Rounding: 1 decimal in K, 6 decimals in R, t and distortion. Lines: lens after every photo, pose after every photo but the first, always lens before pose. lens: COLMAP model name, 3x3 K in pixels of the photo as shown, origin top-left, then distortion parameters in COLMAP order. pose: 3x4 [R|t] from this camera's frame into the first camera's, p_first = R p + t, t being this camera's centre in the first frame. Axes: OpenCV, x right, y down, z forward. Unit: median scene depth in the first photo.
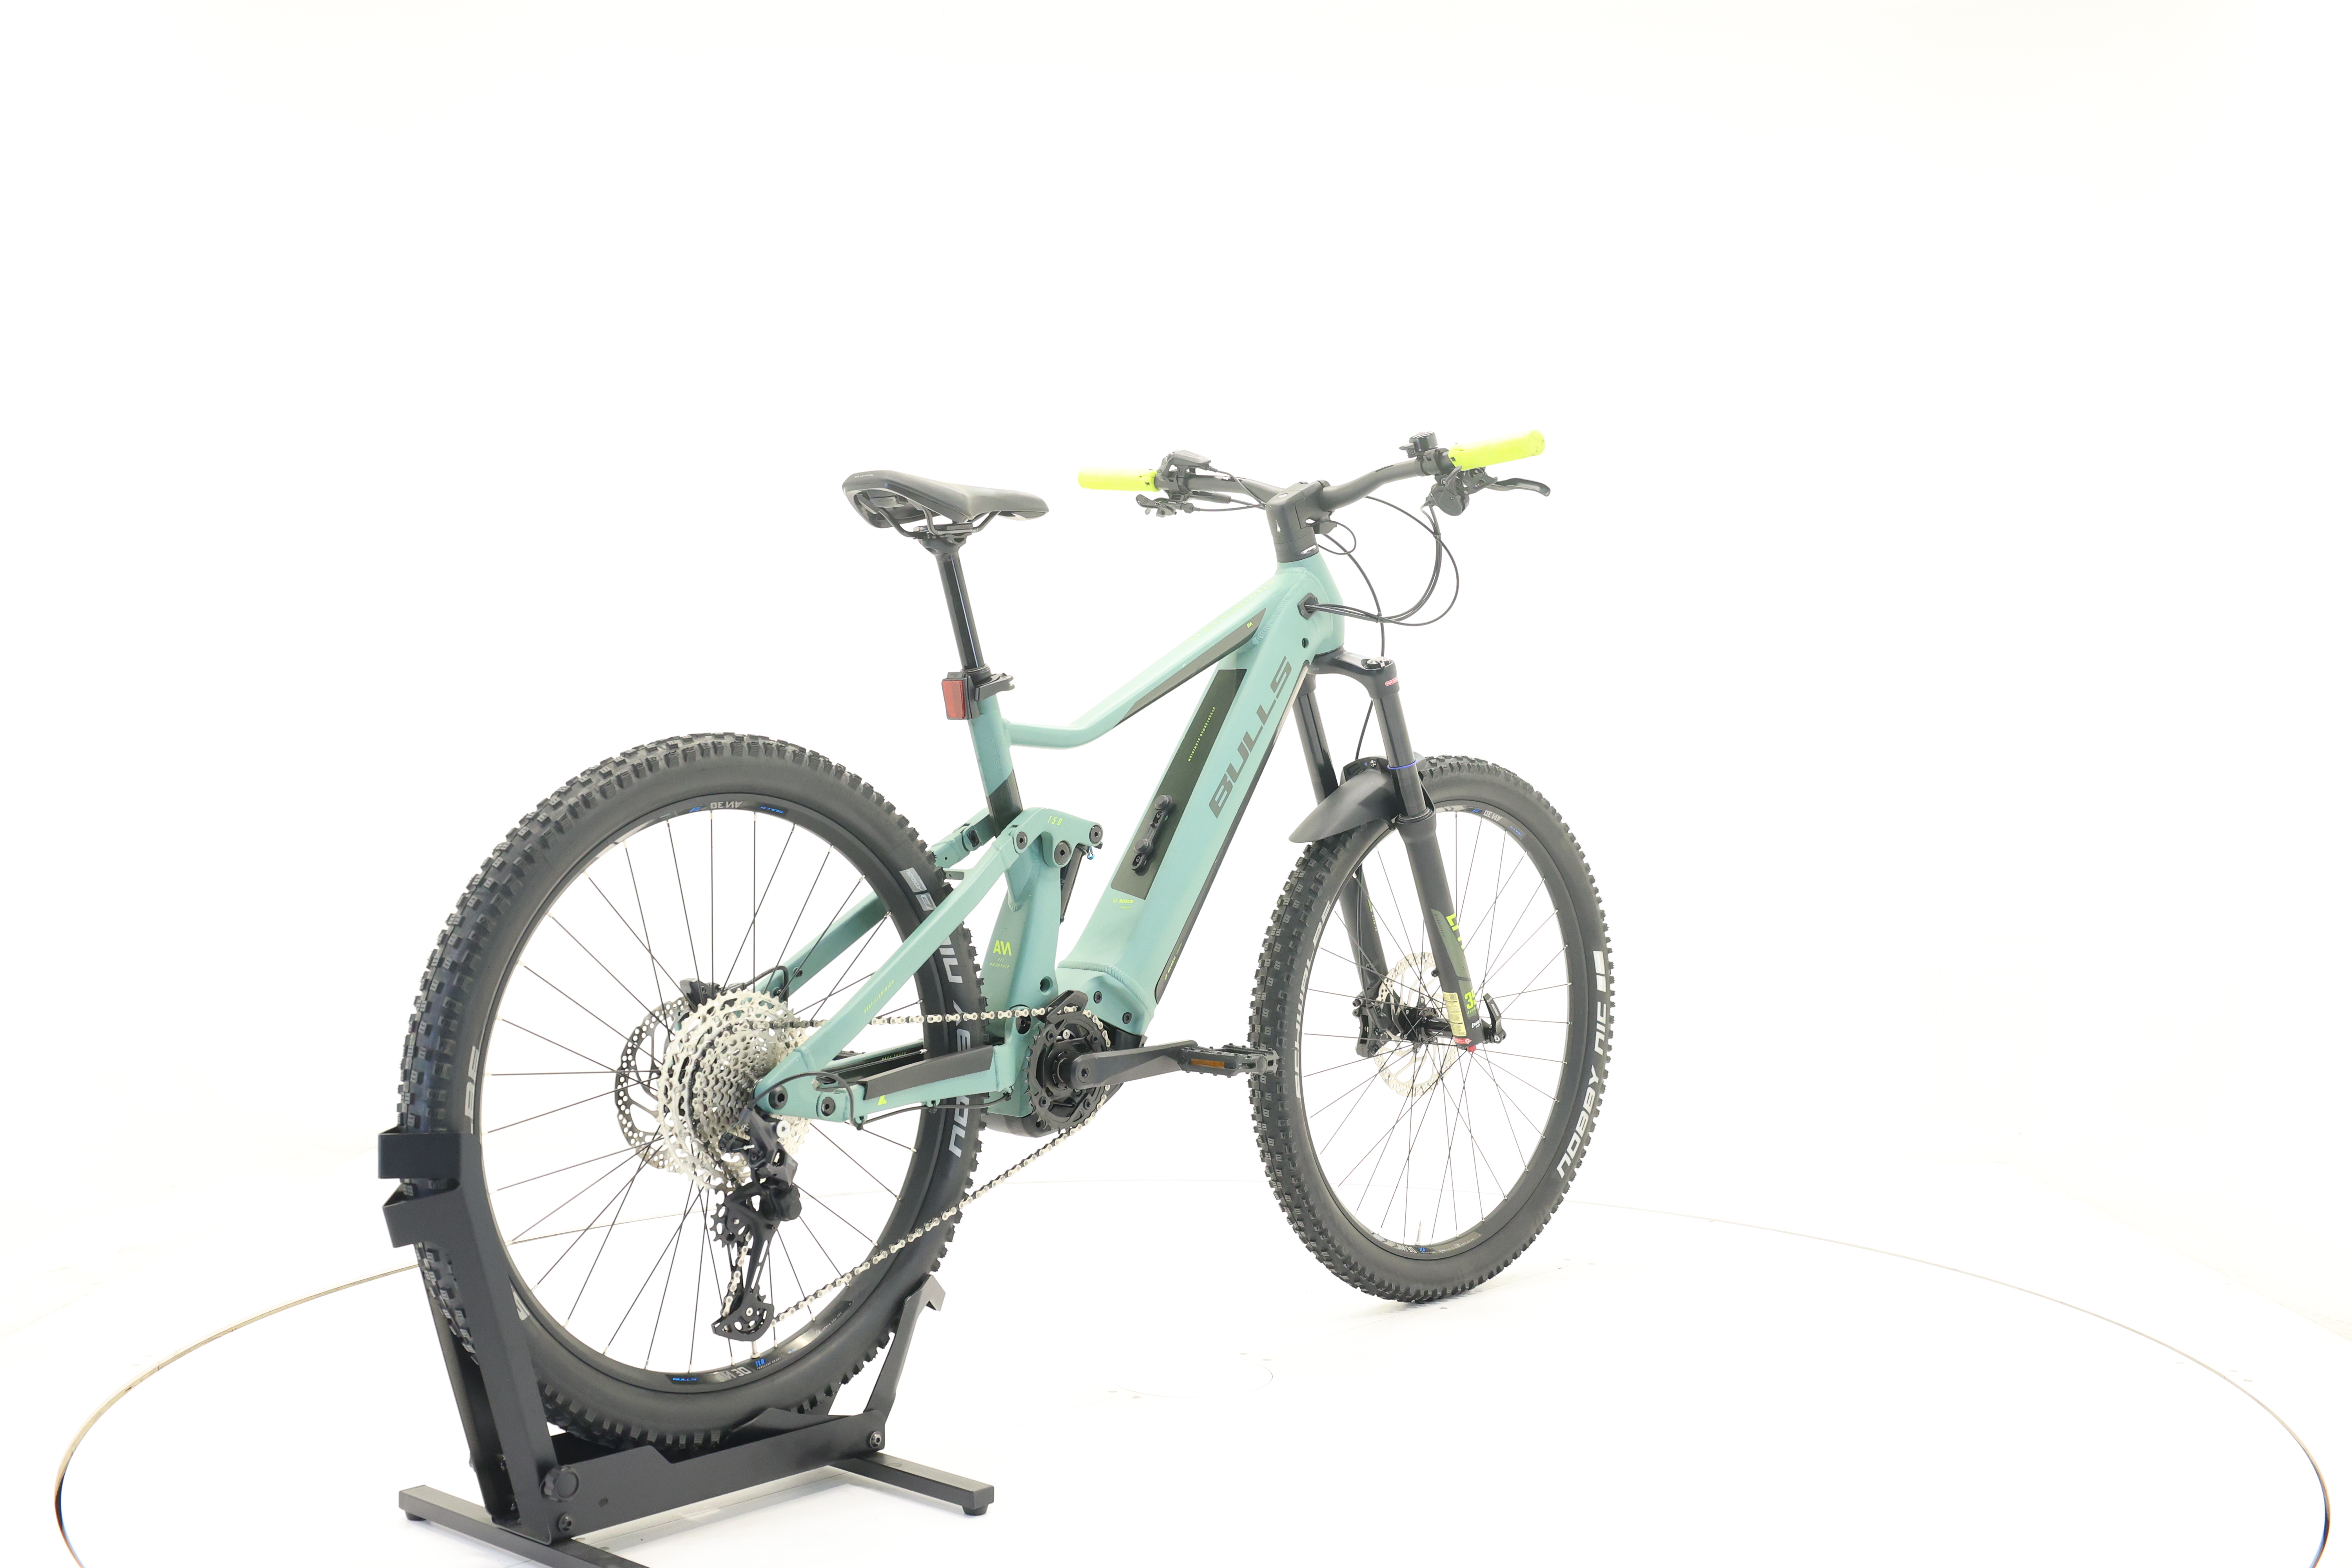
lens RADIAL K [[2538.8, 0, 1176.0], [0, 2538.8, 784.0], [0, 0, 1]] dist [-0.020068, -0.006184]
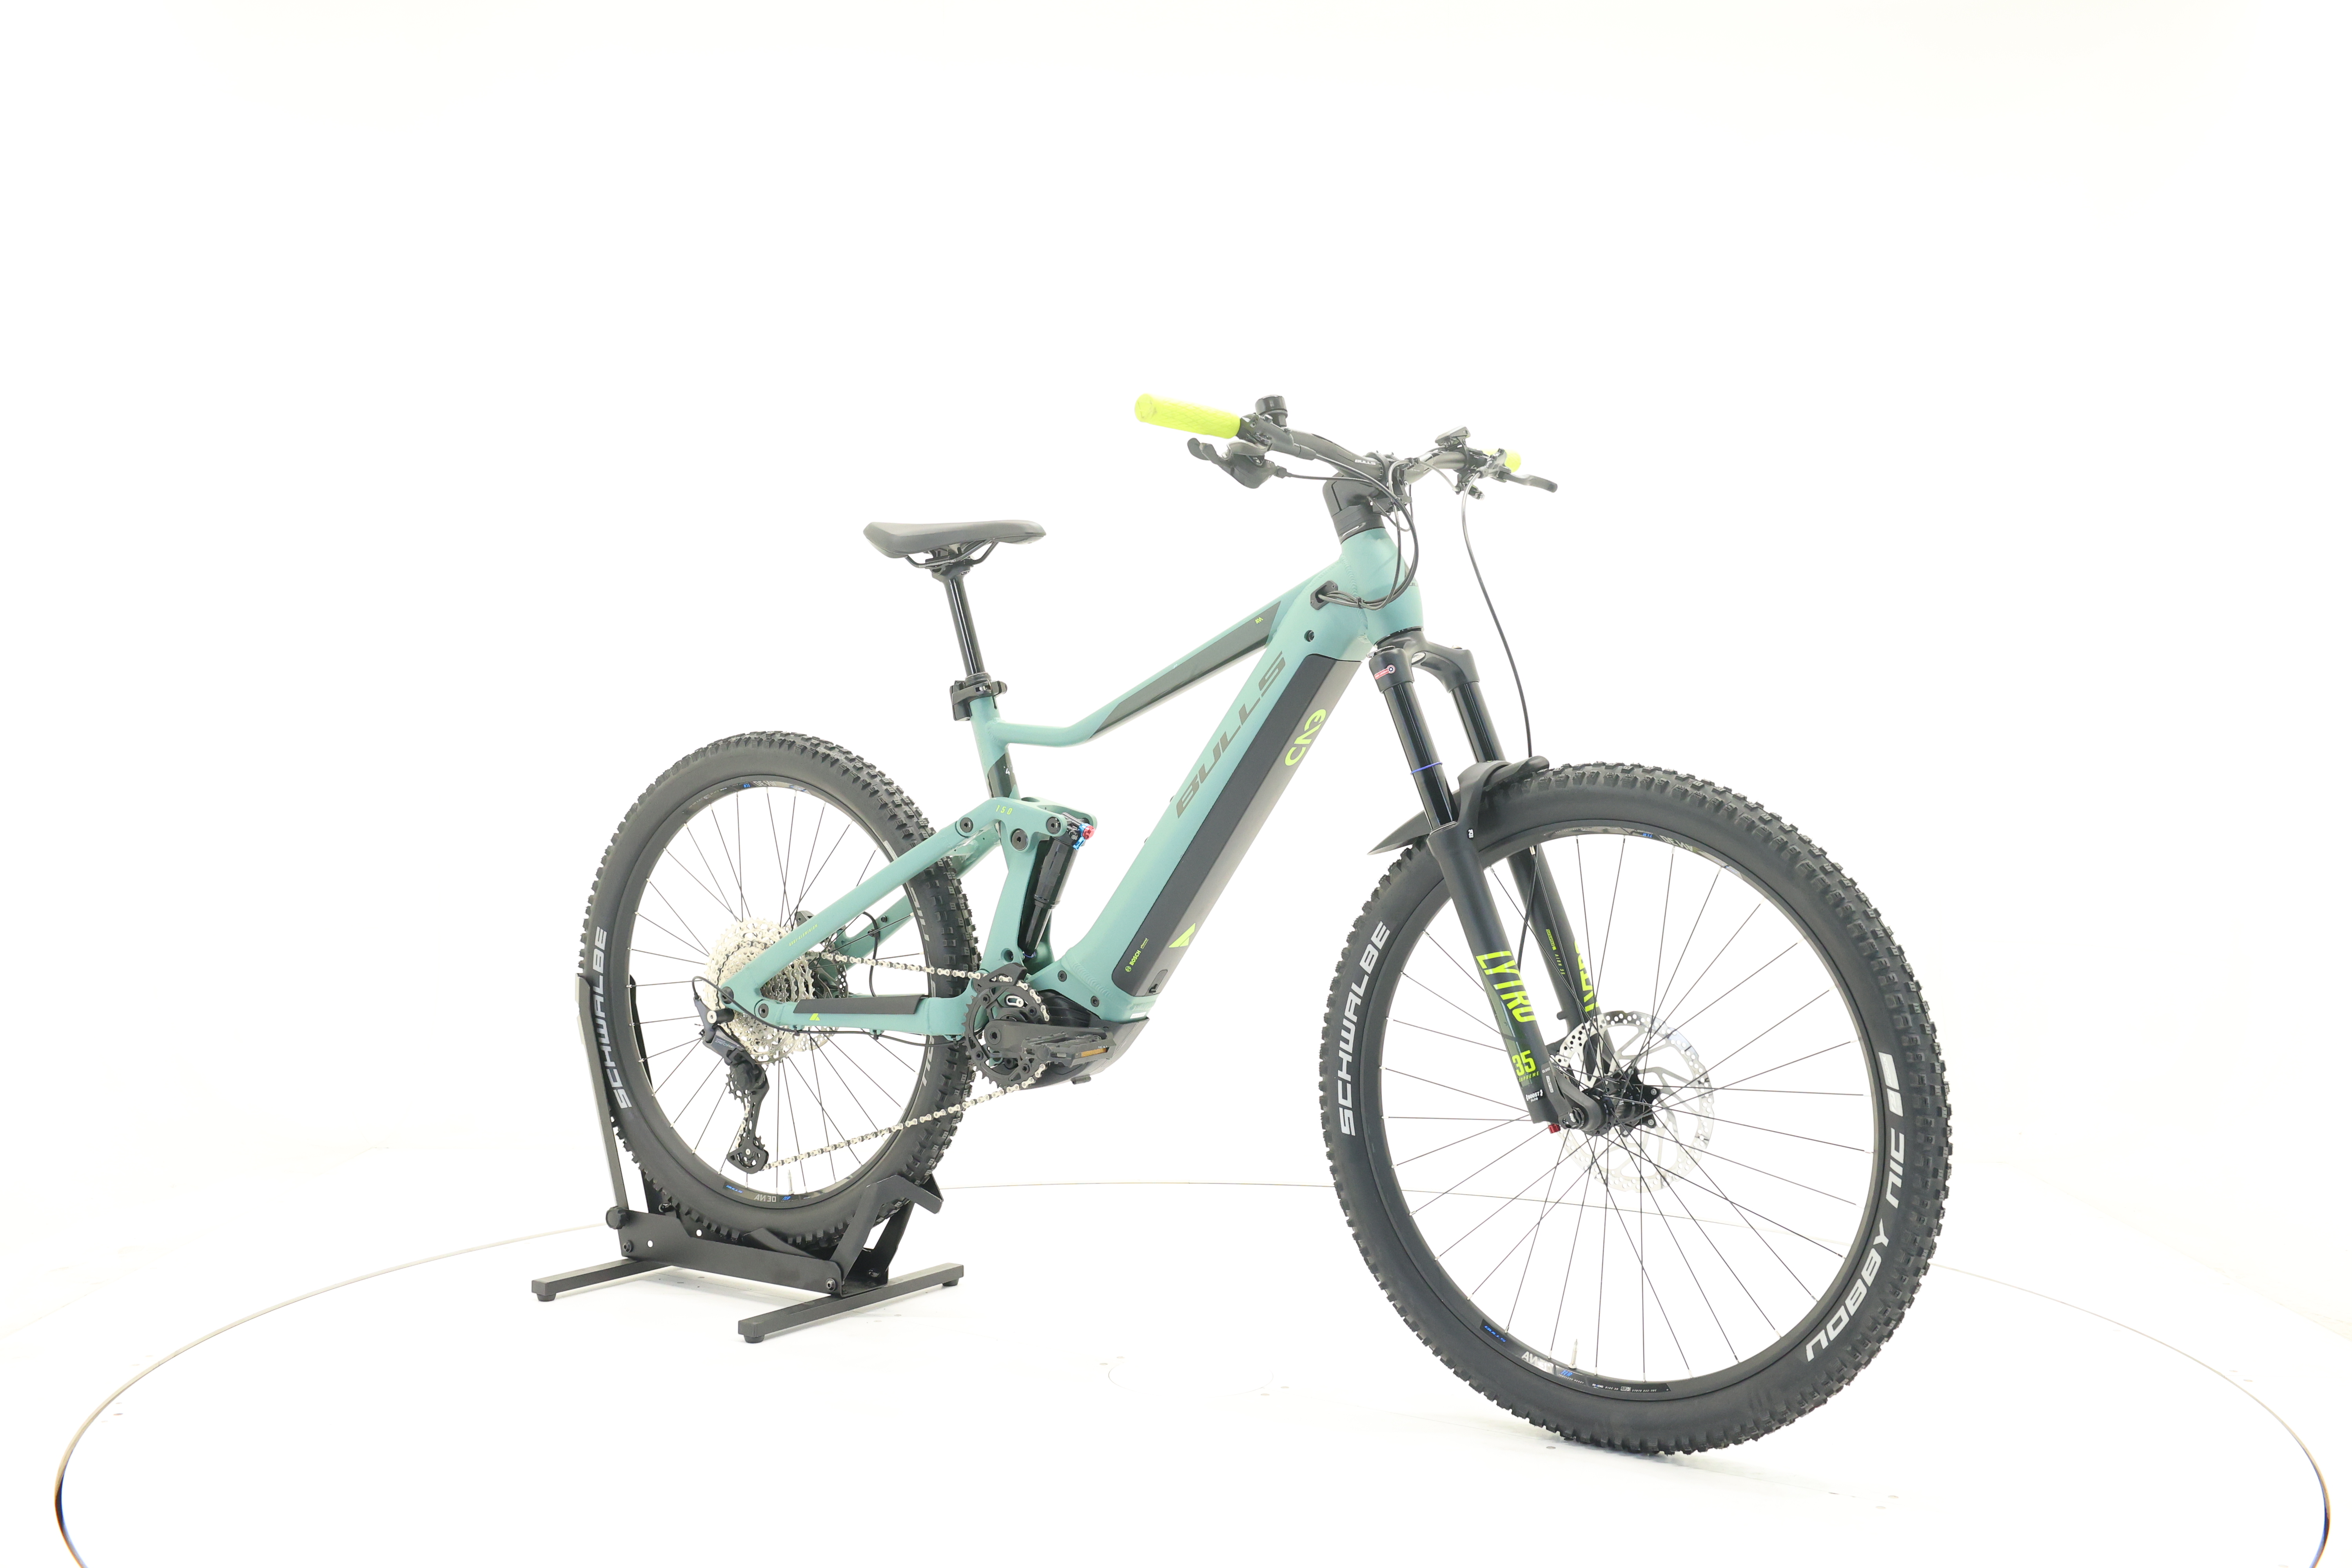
lens RADIAL K [[2538.8, 0, 1176.0], [0, 2538.8, 784.0], [0, 0, 1]] dist [-0.020068, -0.006184]
pose [[0.107206, 0.039496, -0.993452, 1.093529], [-0.011399, 0.999194, 0.038495, -0.042093], [0.994172, 0.007197, 0.107569, 0.974097]]
